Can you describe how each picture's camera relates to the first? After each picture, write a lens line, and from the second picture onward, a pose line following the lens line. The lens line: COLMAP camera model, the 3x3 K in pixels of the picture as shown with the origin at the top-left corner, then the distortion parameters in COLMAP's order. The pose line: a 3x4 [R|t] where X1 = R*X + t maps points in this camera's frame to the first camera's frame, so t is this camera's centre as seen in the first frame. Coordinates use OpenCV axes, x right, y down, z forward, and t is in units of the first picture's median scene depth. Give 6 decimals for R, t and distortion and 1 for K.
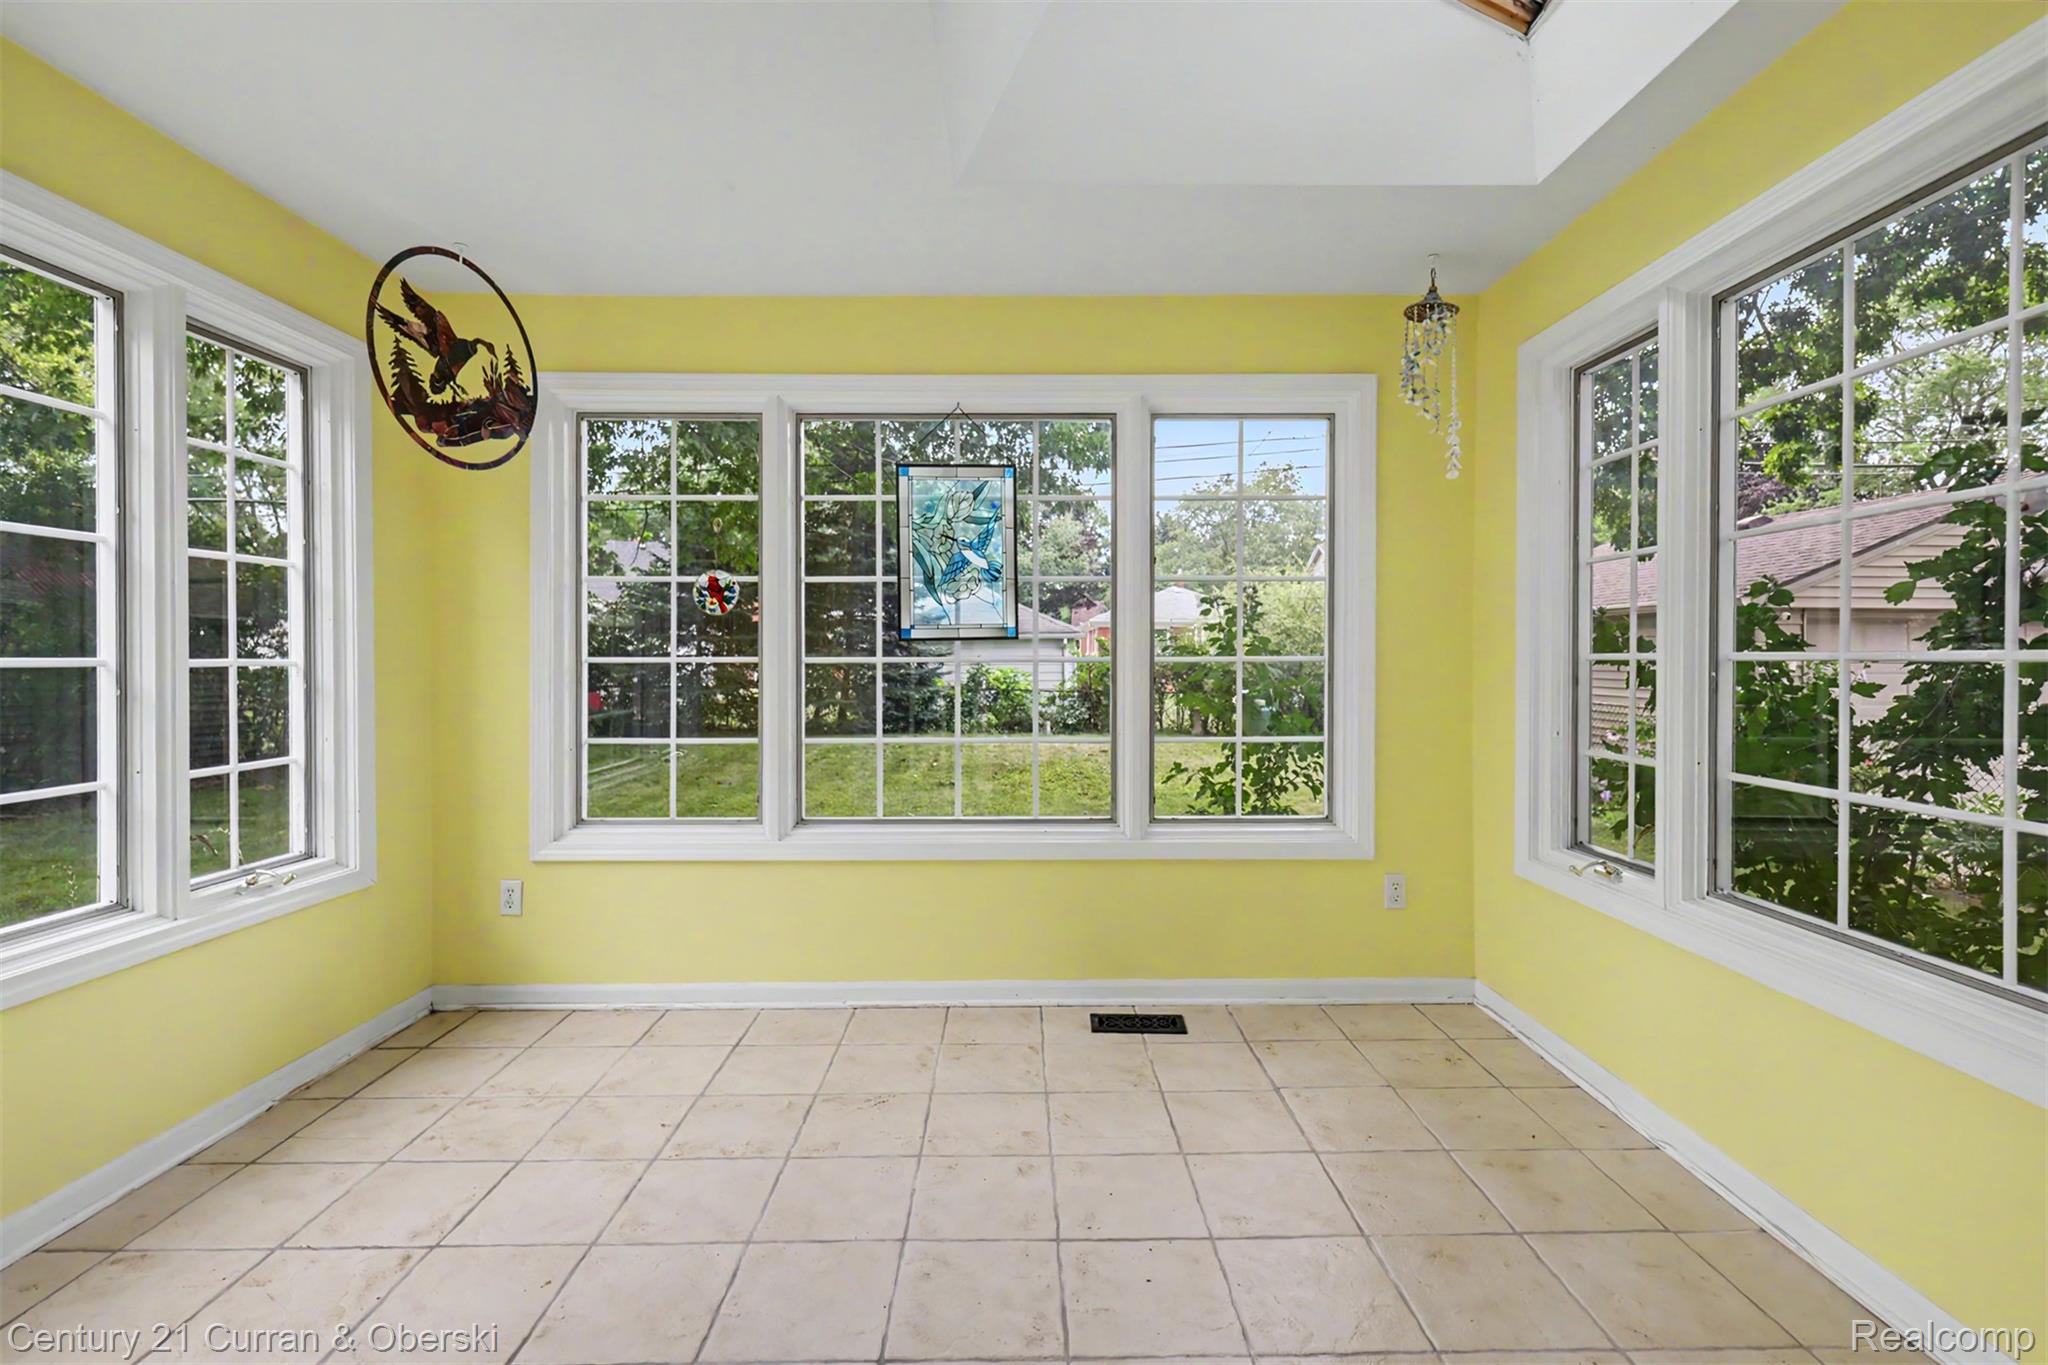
lens RADIAL K [[900.5, 0, 1026.3], [0, 900.5, 669.5], [0, 0, 1]] dist [0.000871, 0.000632]
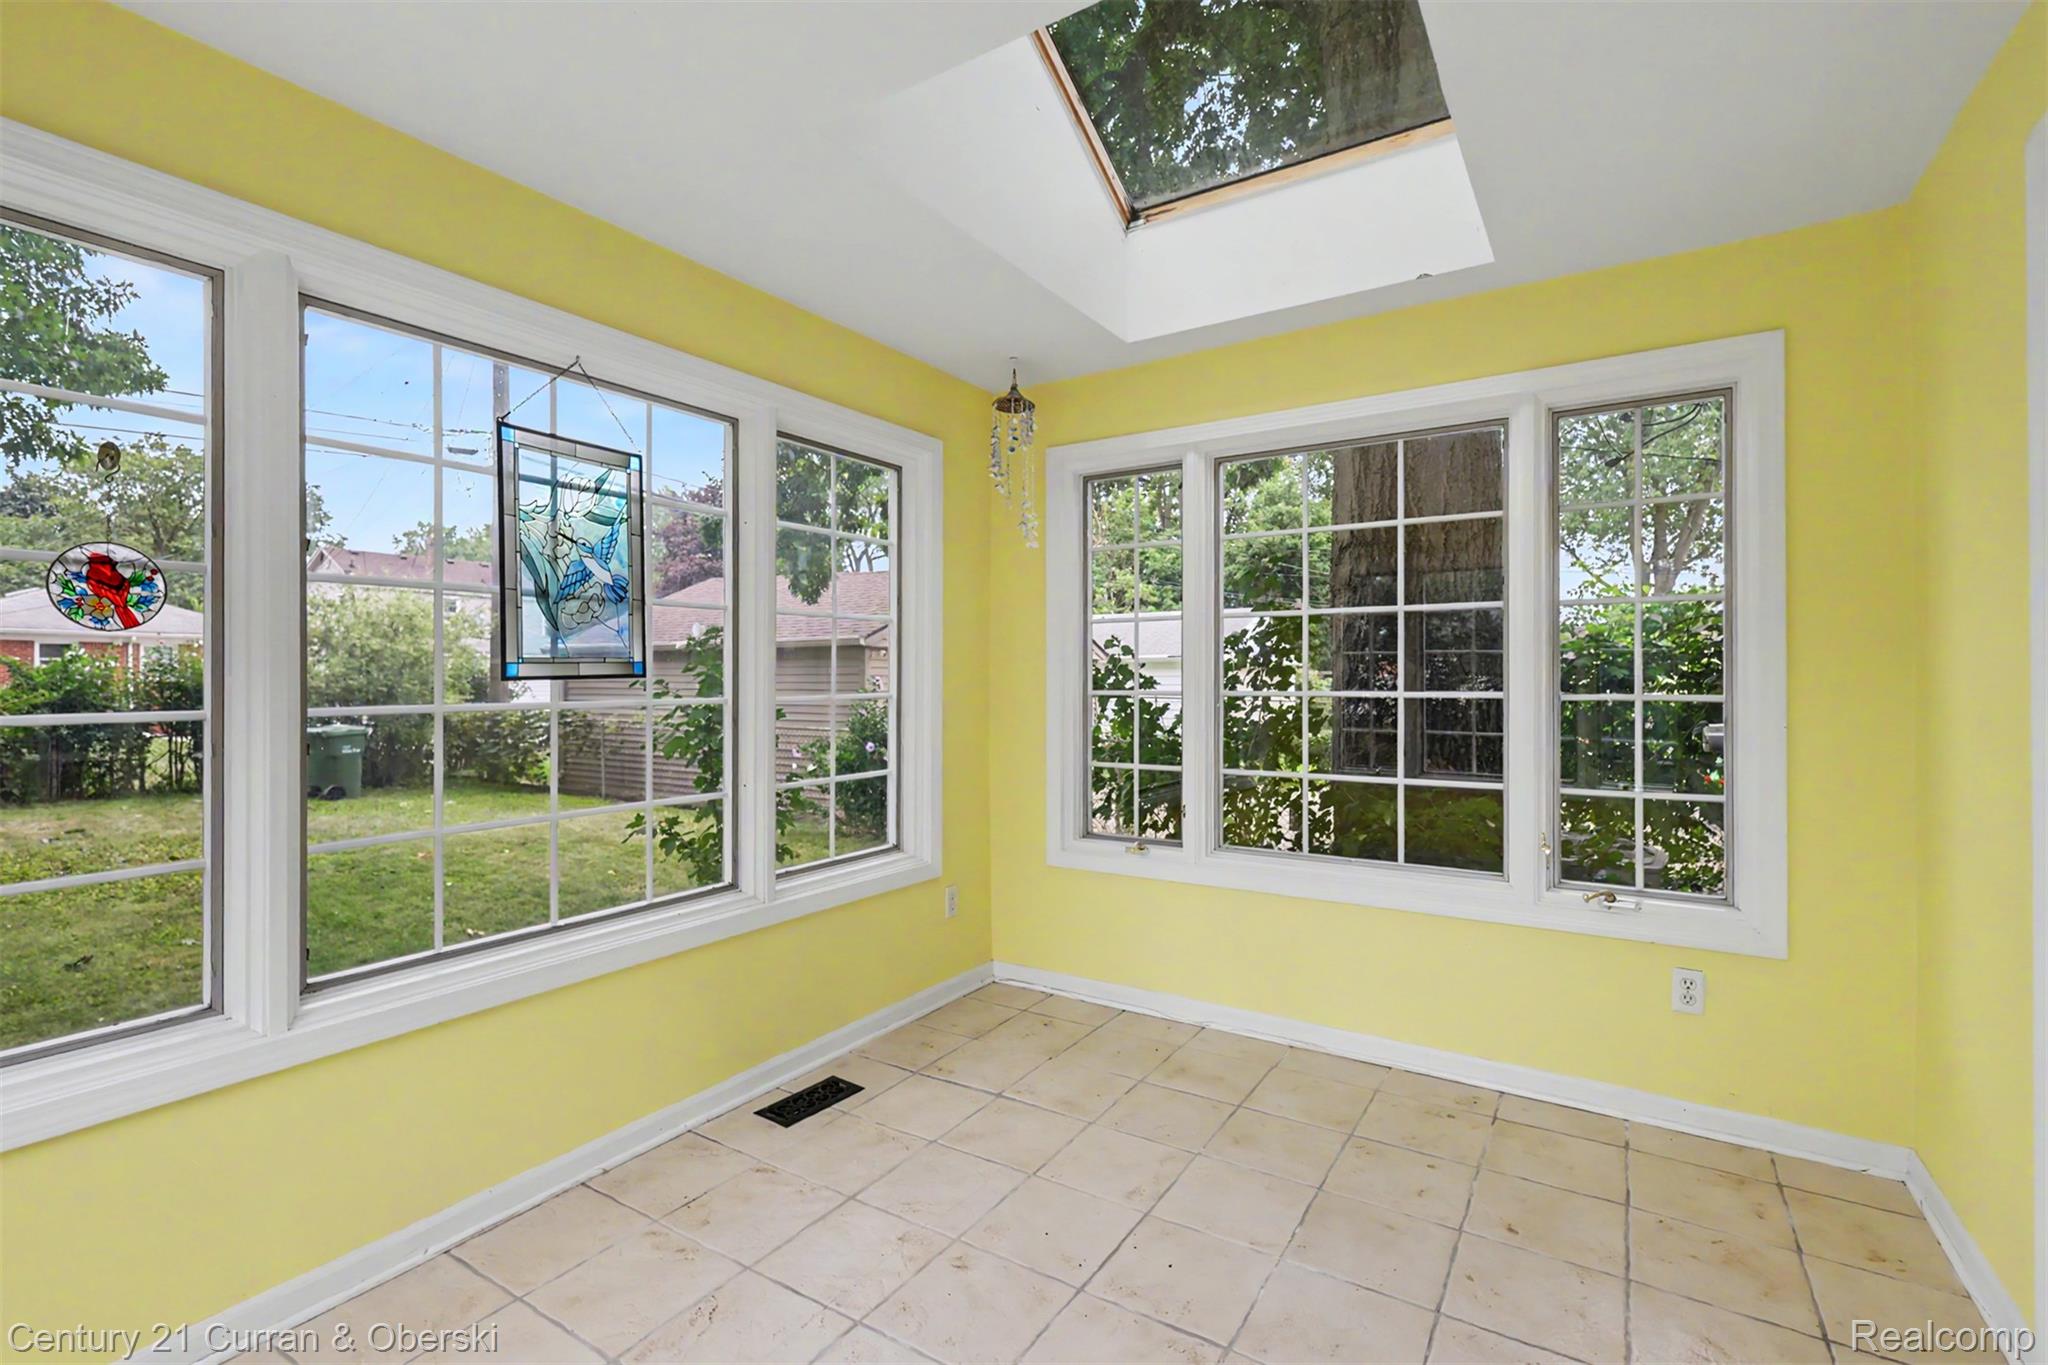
lens RADIAL K [[916.5, 0, 1024.2], [0, 916.5, 685.5], [0, 0, 1]] dist [0.001954, 0.000024]
pose [[0.554477, -0.005109, 0.832183, -0.534118], [0.013749, 0.999901, -0.003022, -0.021461], [-0.832085, 0.013118, 0.554493, 0.304587]]
